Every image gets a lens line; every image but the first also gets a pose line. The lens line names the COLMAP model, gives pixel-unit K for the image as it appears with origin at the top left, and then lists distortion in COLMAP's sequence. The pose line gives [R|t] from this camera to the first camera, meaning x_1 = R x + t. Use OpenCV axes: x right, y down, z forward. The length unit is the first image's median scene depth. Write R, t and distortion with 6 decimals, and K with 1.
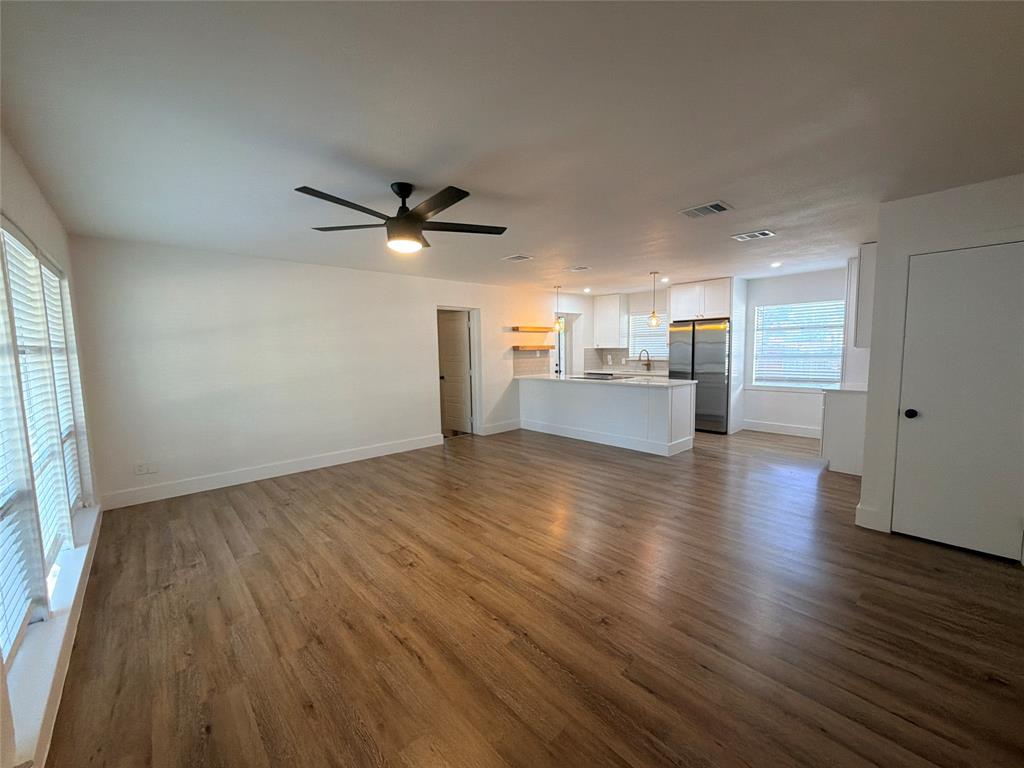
lens RADIAL K [[411.3, 0, 512.0], [0, 411.3, 384.0], [0, 0, 1]] dist [-0.001611, -0.000171]
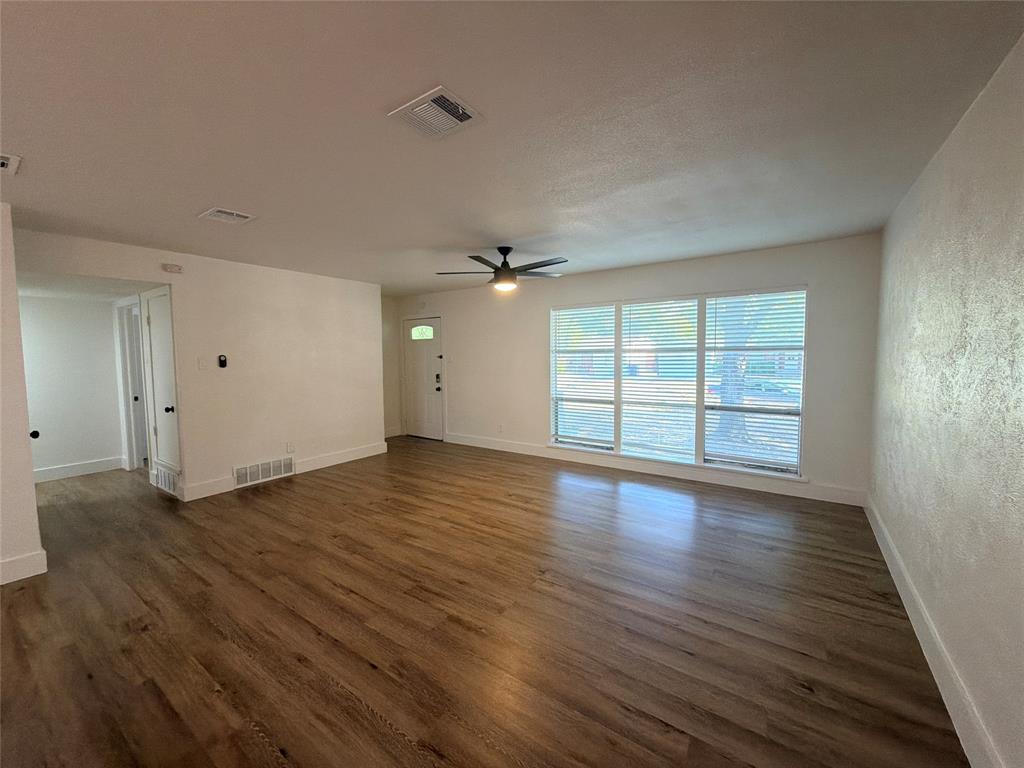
lens RADIAL K [[411.3, 0, 512.0], [0, 411.3, 384.0], [0, 0, 1]] dist [-0.001611, -0.000171]
pose [[-0.974692, 0.045171, -0.218943, 0.023405], [0.009451, 0.986824, 0.161521, -0.080285], [0.223354, 0.155364, -0.962276, 0.891380]]
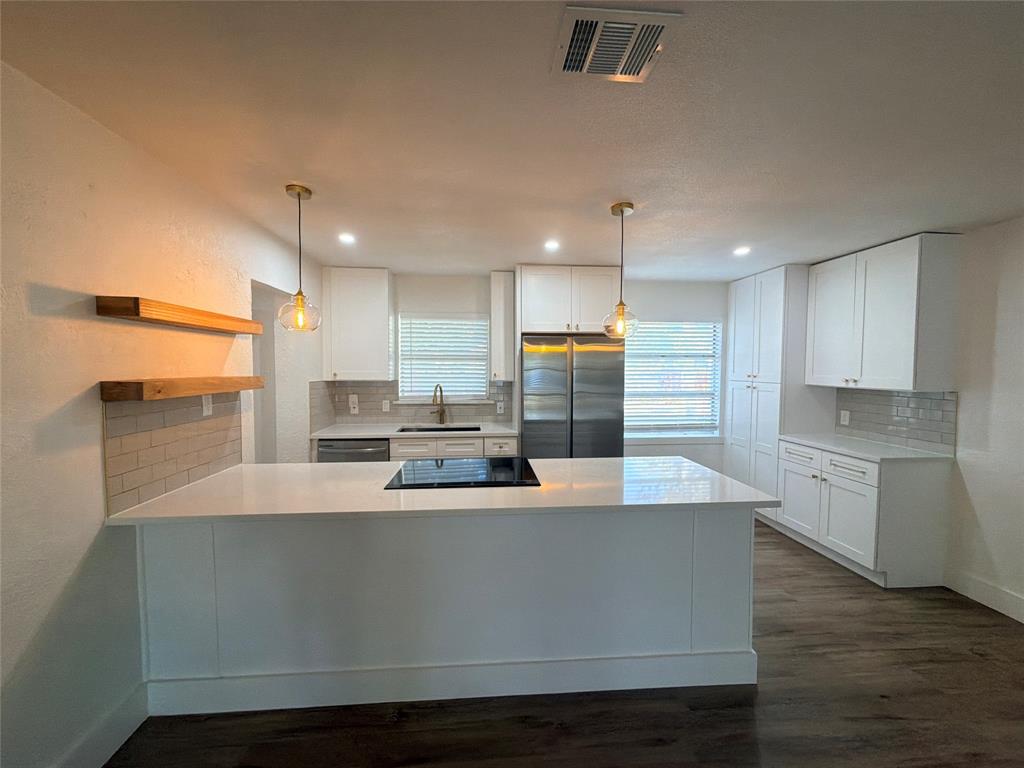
lens RADIAL K [[411.3, 0, 512.0], [0, 411.3, 384.0], [0, 0, 1]] dist [-0.001611, -0.000171]
pose [[0.616945, -0.014341, 0.786875, -0.035066], [0.055934, 0.998105, -0.025664, -0.073181], [-0.785016, 0.059846, 0.616578, 0.678236]]
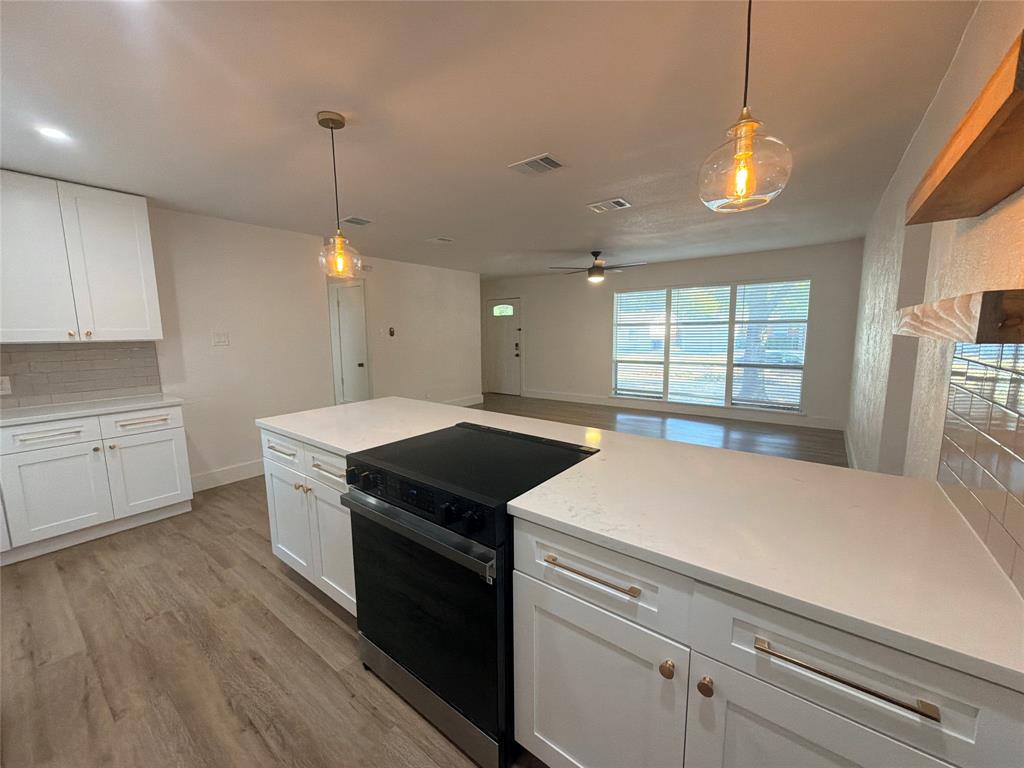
lens RADIAL K [[408.3, 0, 512.0], [0, 408.3, 384.0], [0, 0, 1]] dist [-0.001026, -0.000025]
pose [[-0.984148, 0.054999, -0.168605, 0.205588], [0.016706, 0.975220, 0.220604, -0.098834], [0.176560, 0.214290, -0.960680, 1.109681]]
